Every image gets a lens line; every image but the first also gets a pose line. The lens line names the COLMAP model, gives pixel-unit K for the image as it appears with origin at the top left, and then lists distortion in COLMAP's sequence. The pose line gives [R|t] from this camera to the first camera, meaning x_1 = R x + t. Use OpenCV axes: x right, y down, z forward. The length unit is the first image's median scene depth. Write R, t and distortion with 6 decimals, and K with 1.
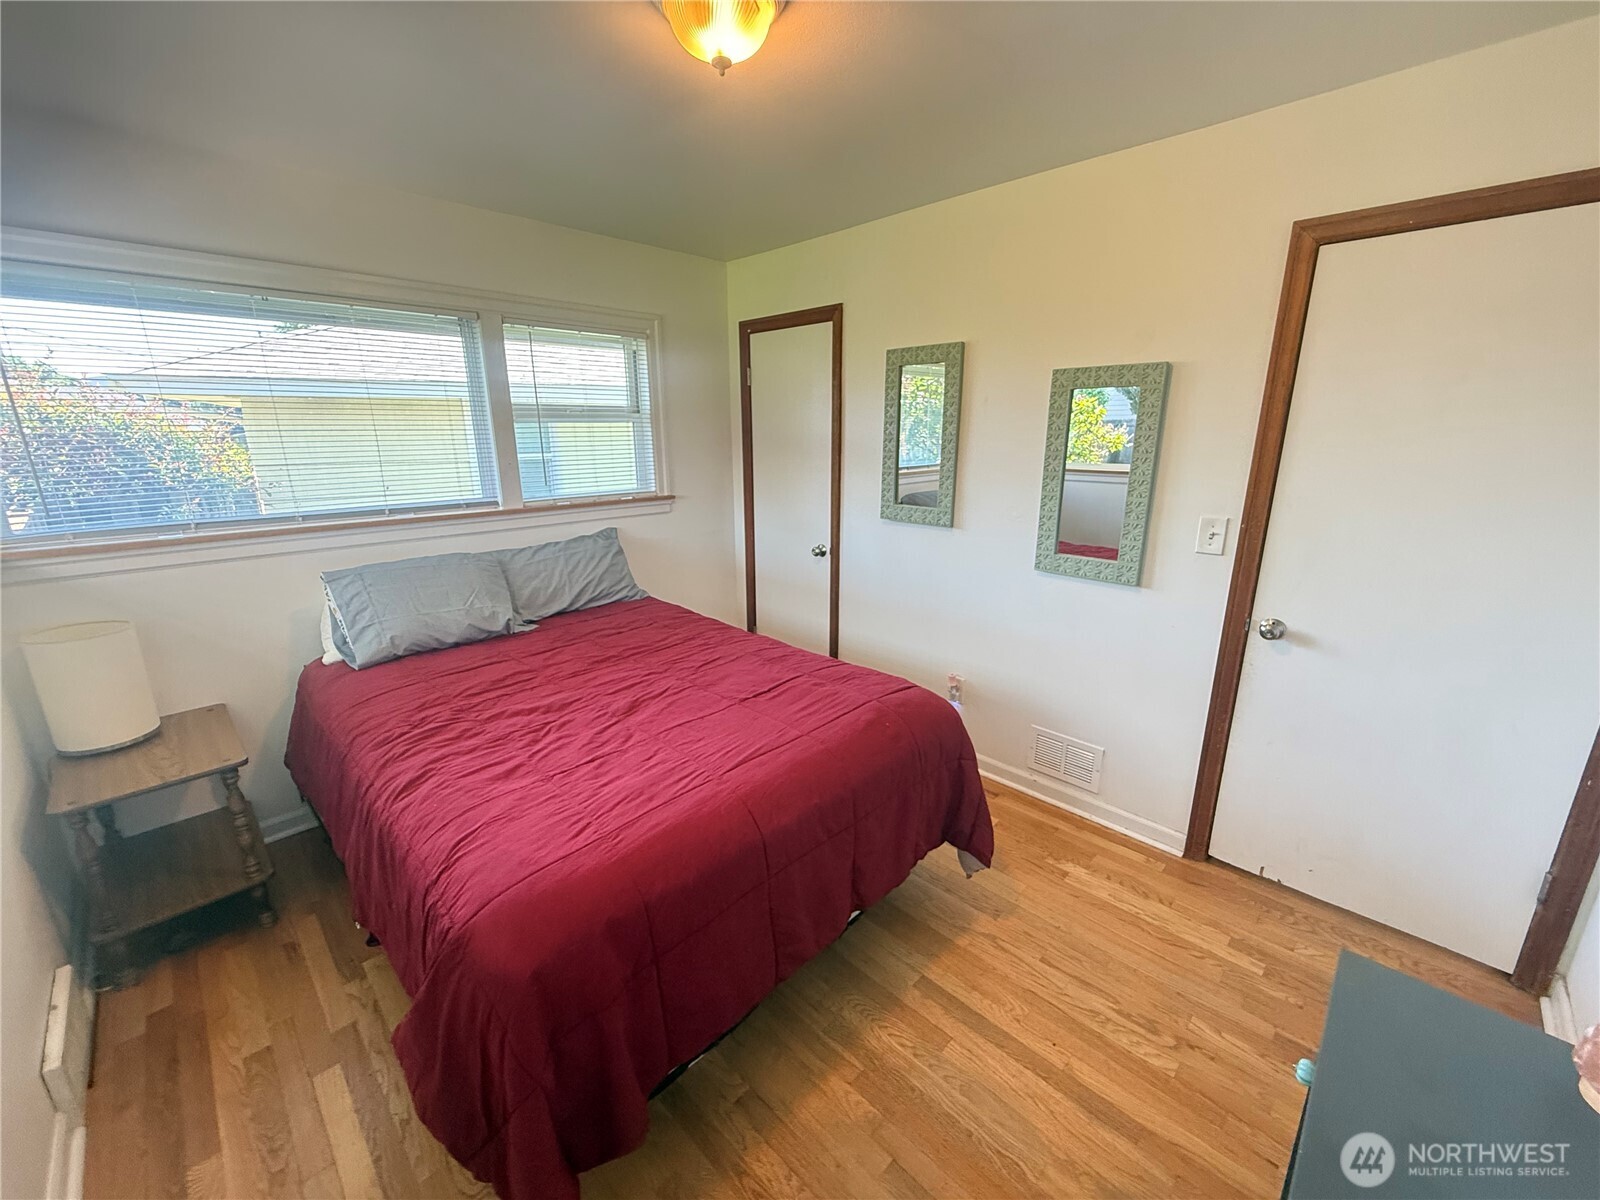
lens RADIAL K [[638.8, 0, 805.8], [0, 638.8, 597.7], [0, 0, 1]] dist [-0.002528, 0.000289]
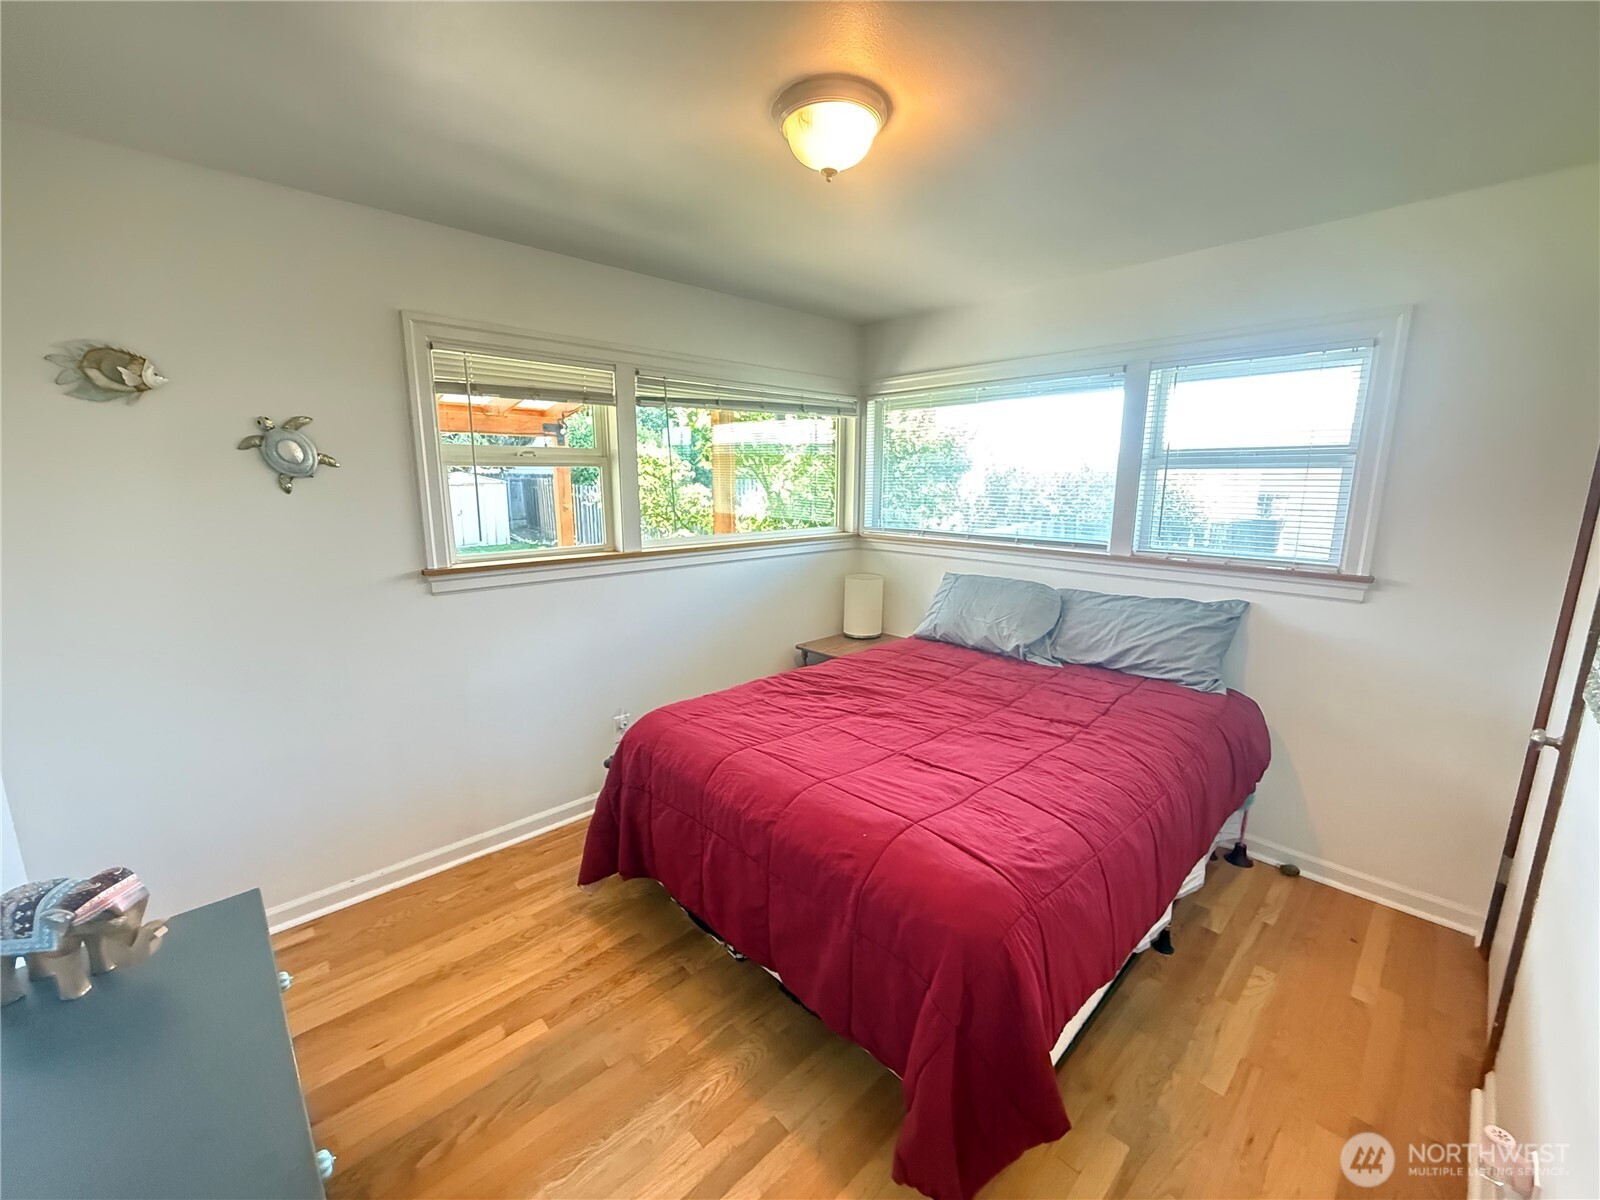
lens RADIAL K [[638.8, 0, 796.9], [0, 638.8, 602.1], [0, 0, 1]] dist [-0.002528, 0.000289]
pose [[-0.042035, 0.193256, -0.980248, 0.686683], [-0.256878, 0.946043, 0.197528, -0.173755], [0.965529, 0.260107, 0.009876, 0.664098]]
